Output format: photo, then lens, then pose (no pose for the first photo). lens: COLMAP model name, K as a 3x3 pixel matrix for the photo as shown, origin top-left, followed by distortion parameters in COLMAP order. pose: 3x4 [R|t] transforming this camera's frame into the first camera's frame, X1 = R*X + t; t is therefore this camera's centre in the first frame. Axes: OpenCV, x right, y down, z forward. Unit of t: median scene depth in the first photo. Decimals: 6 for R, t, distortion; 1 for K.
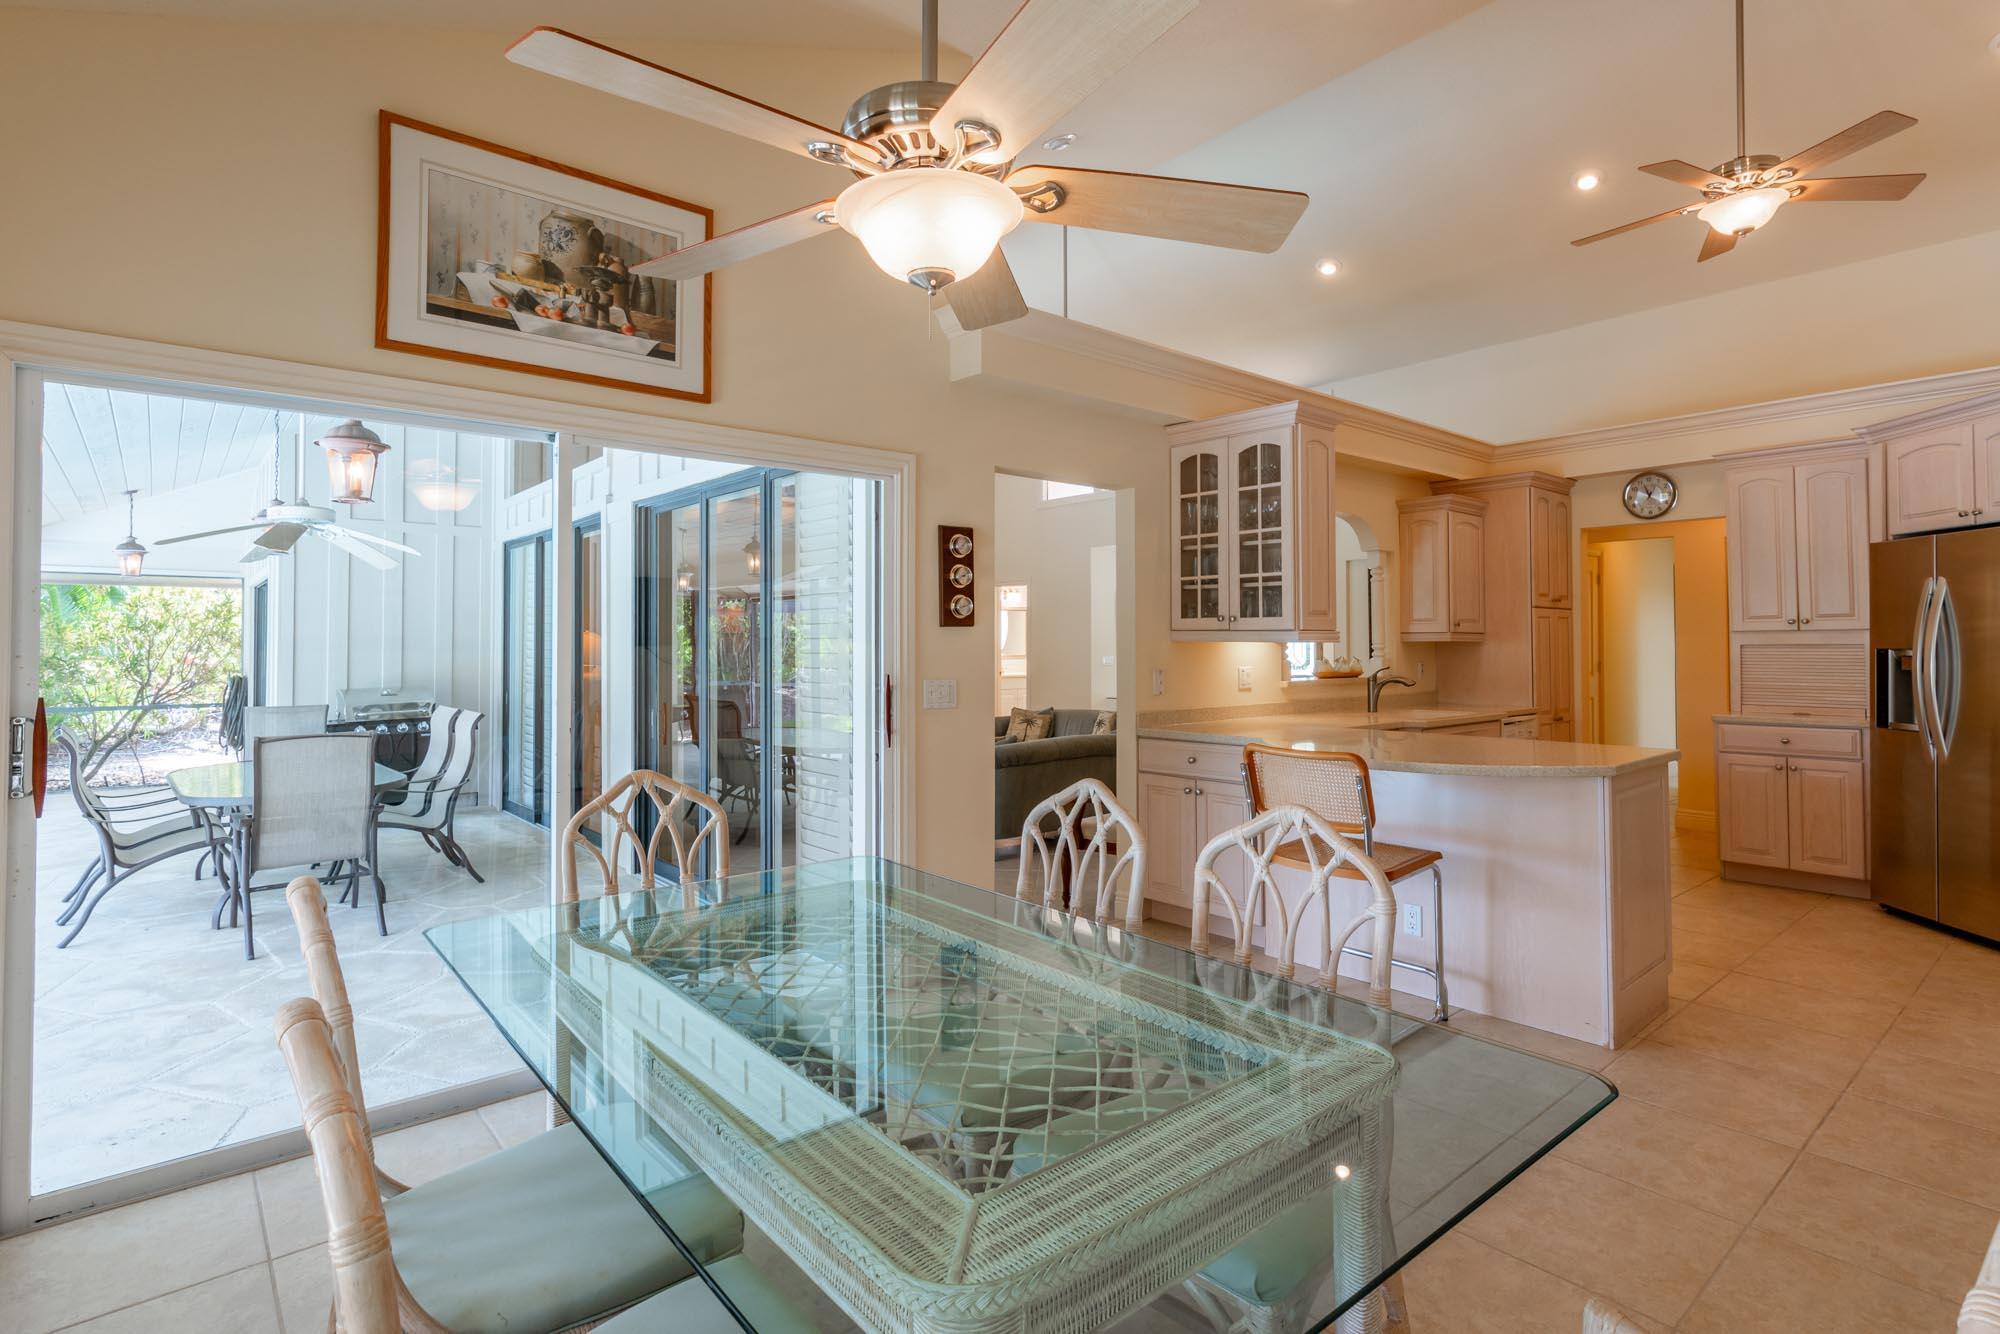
lens RADIAL K [[992.8, 0, 1000.2], [0, 992.8, 626.4], [0, 0, 1]] dist [-0.000963, 0.001903]
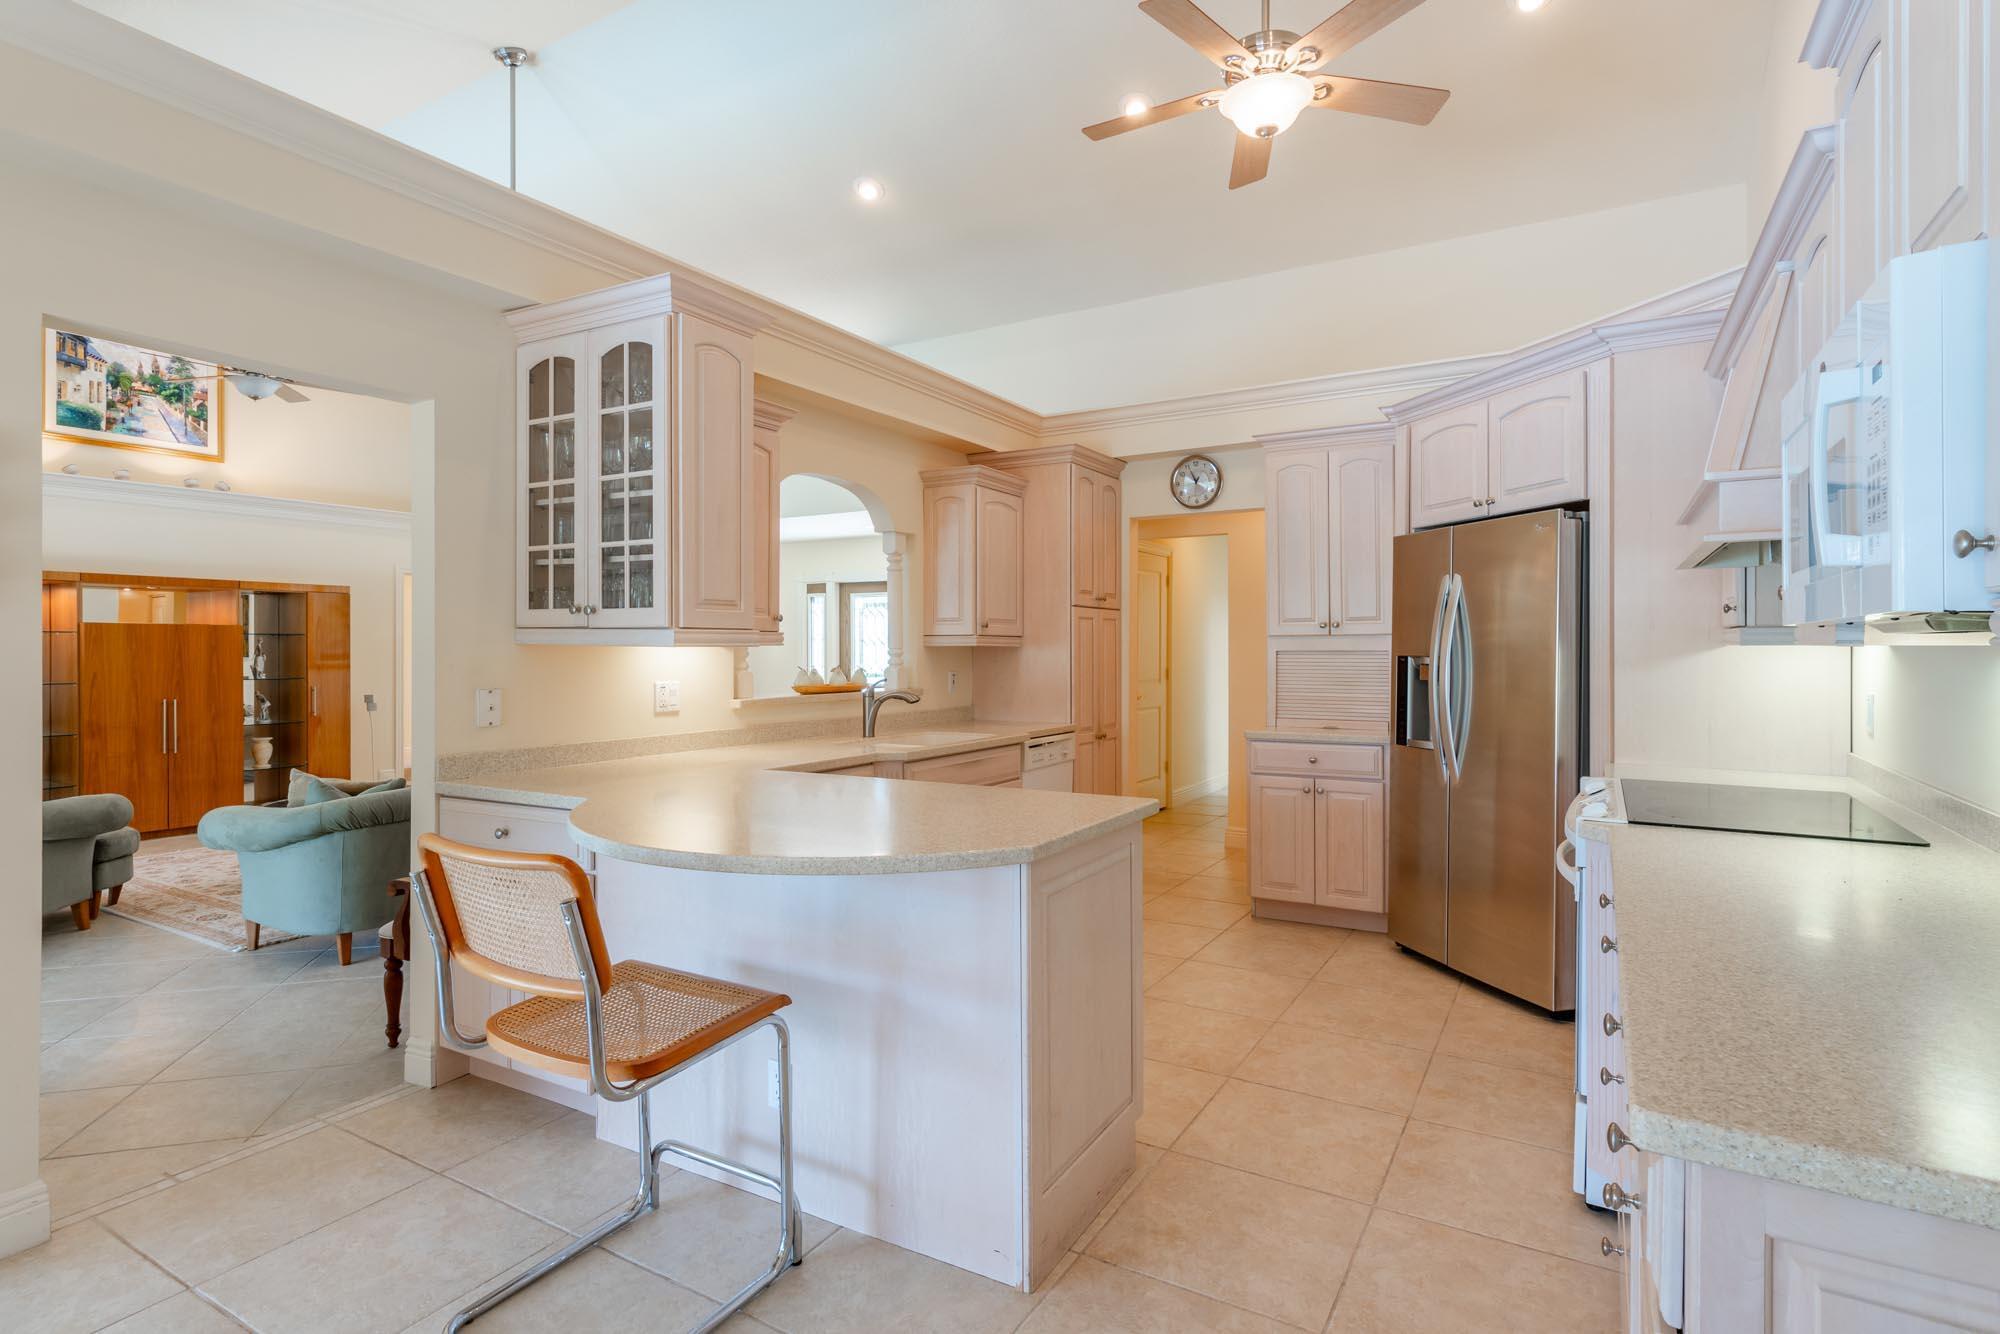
lens RADIAL K [[992.8, 0, 1004.7], [0, 992.8, 654.7], [0, 0, 1]] dist [-0.000963, 0.001903]
pose [[0.945830, 0.000033, 0.324663, 0.265869], [-0.007708, 0.999720, 0.022353, 0.004552], [-0.324571, -0.023644, 0.945566, 0.279026]]
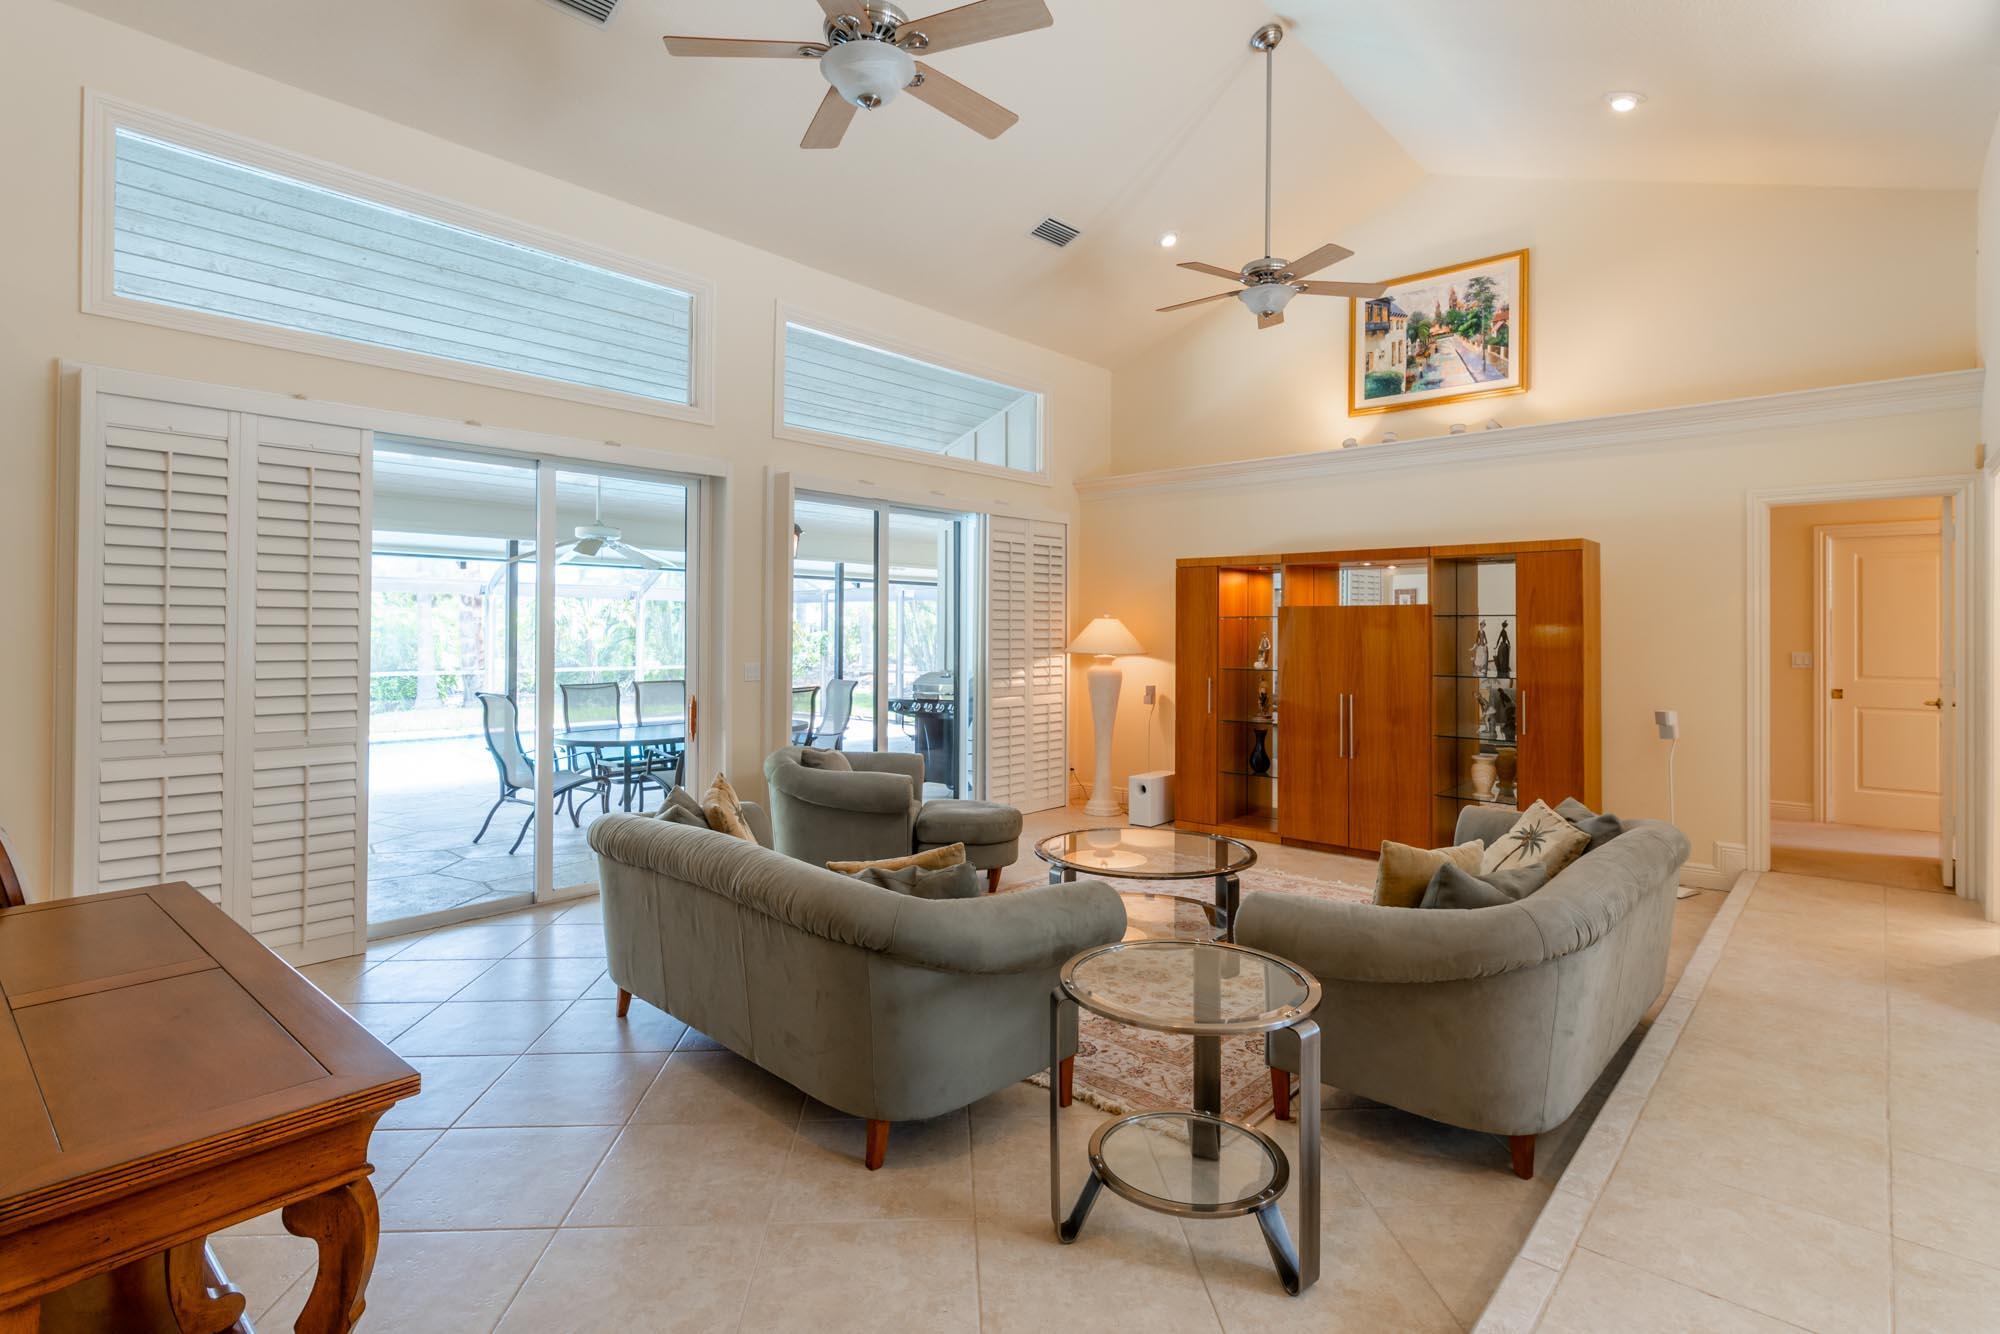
lens RADIAL K [[992.8, 0, 1004.2], [0, 992.8, 638.1], [0, 0, 1]] dist [-0.000963, 0.001903]
pose [[0.132719, 0.009641, -0.991107, 0.816695], [0.014394, 0.999828, 0.011654, 0.026045], [0.991049, -0.015812, 0.132558, 1.589268]]
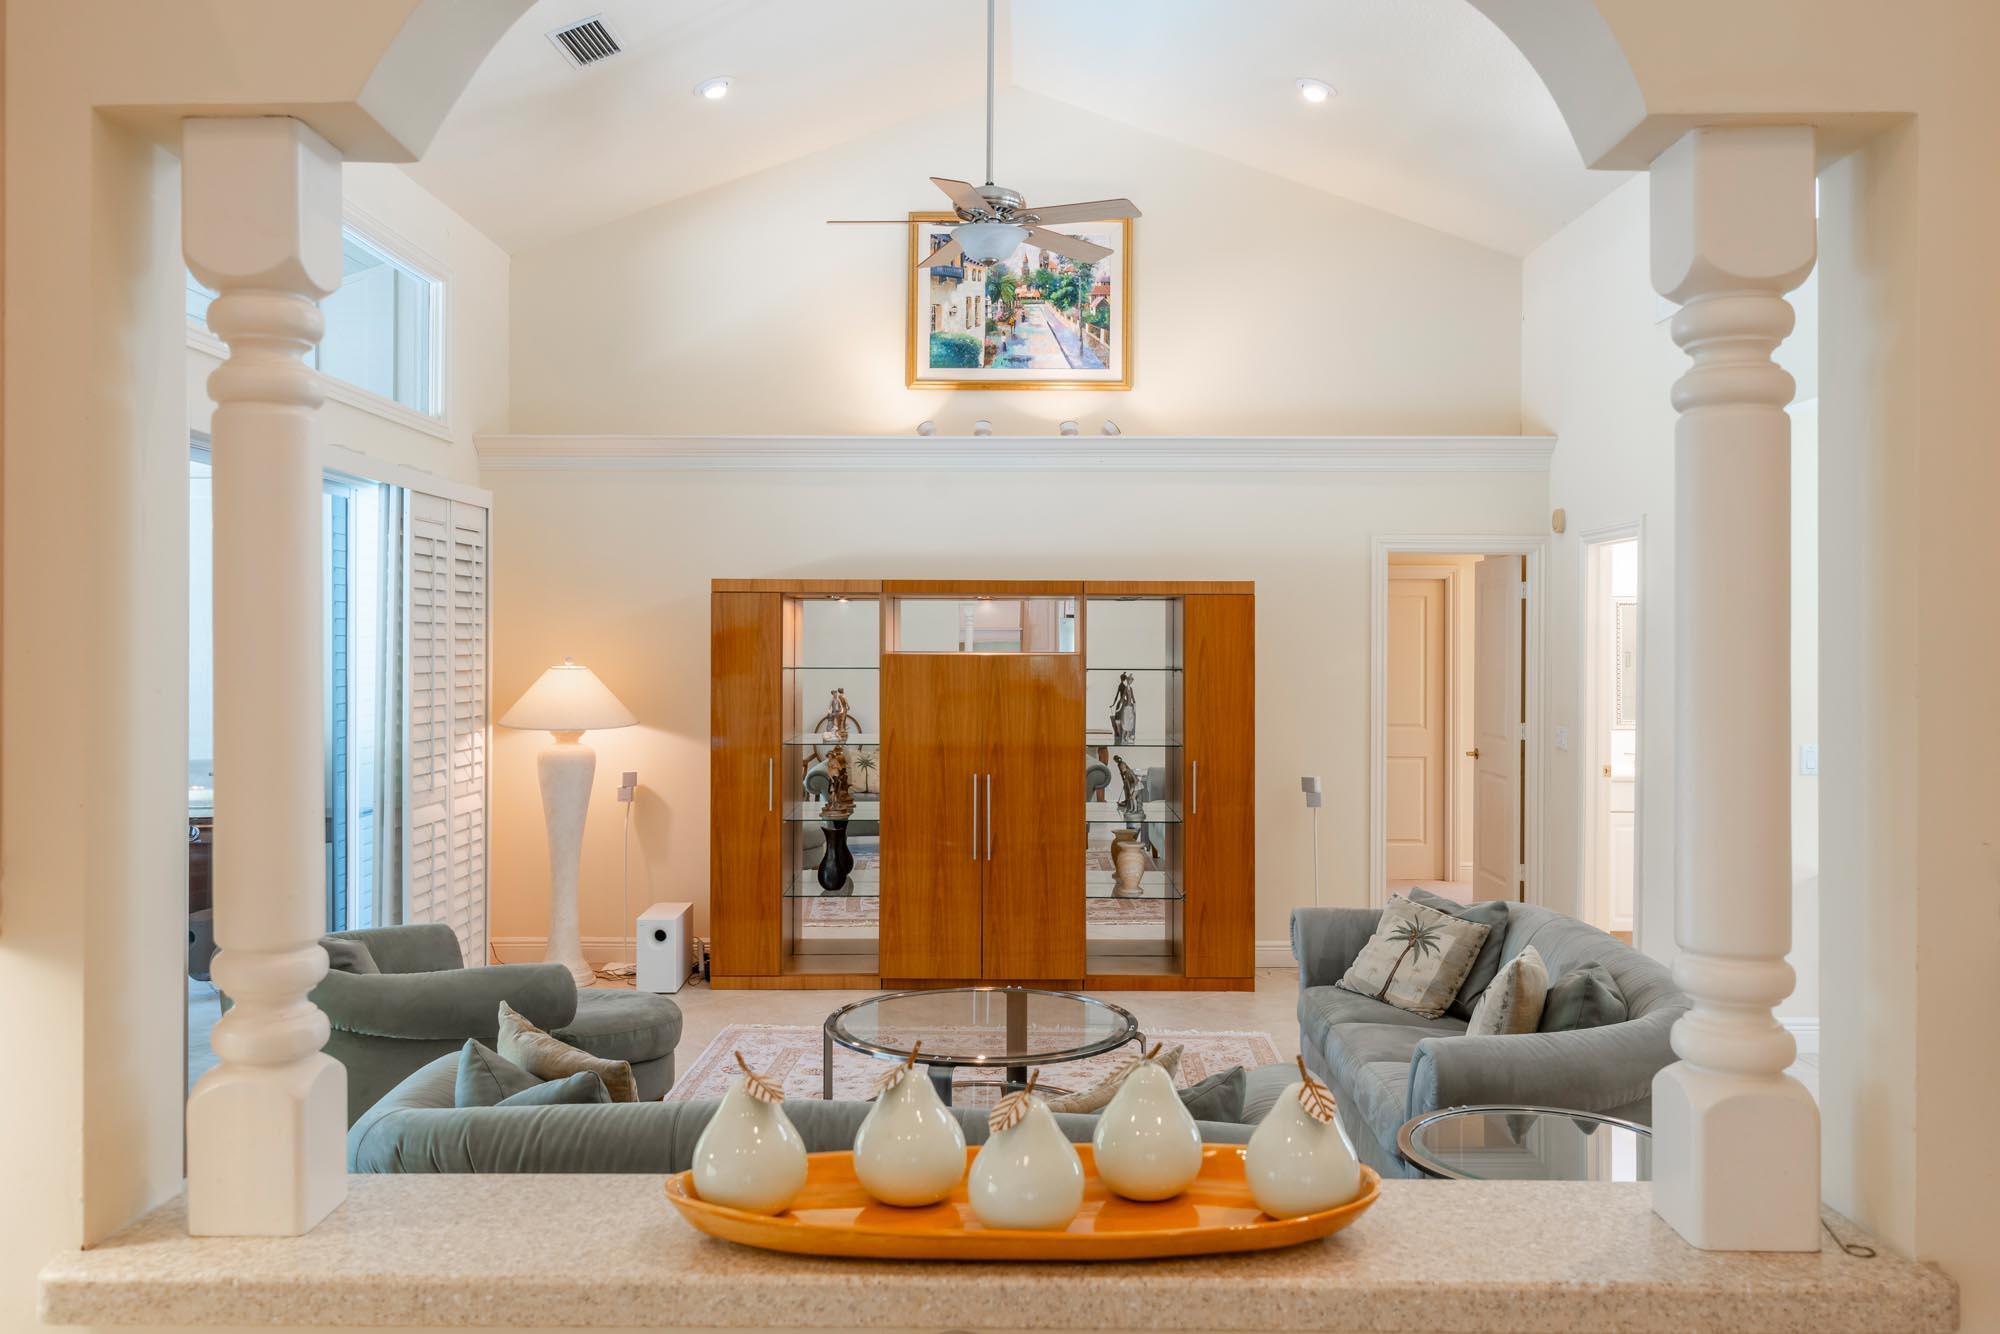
lens RADIAL K [[1533.6, 0, 1003.3], [0, 1533.6, 683.2], [0, 0, 1]] dist [-0.009419, -0.002376]
pose [[0.755621, 0.019648, -0.654714, 0.562522], [0.006608, 0.999271, 0.037614, -0.026743], [0.654976, -0.032748, 0.754940, 1.058880]]
